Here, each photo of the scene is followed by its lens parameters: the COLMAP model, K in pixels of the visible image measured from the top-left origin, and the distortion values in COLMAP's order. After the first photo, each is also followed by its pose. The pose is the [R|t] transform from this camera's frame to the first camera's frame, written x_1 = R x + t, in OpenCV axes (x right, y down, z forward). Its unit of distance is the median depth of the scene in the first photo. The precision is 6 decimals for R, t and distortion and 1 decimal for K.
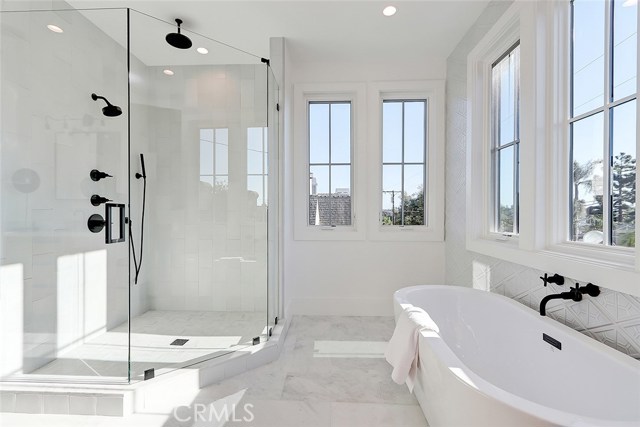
lens RADIAL K [[296.1, 0, 320.9], [0, 296.1, 212.3], [0, 0, 1]] dist [0.003209, -0.000988]
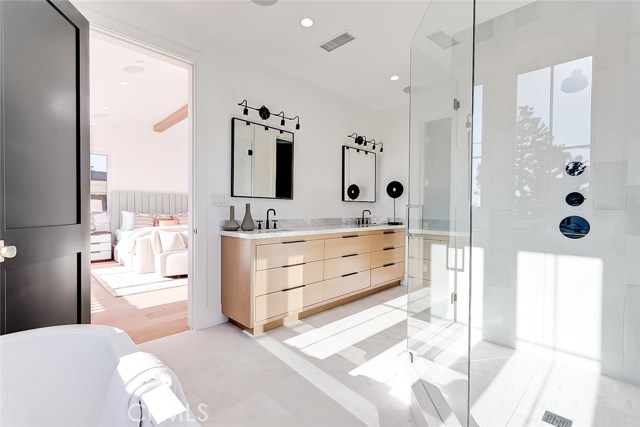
lens RADIAL K [[296.1, 0, 317.4], [0, 296.1, 212.2], [0, 0, 1]] dist [0.003209, -0.000988]
pose [[-0.689795, 0.006363, -0.723977, 0.343181], [-0.007270, 0.999850, 0.015714, -0.010861], [0.723968, 0.016103, -0.689646, 1.106037]]
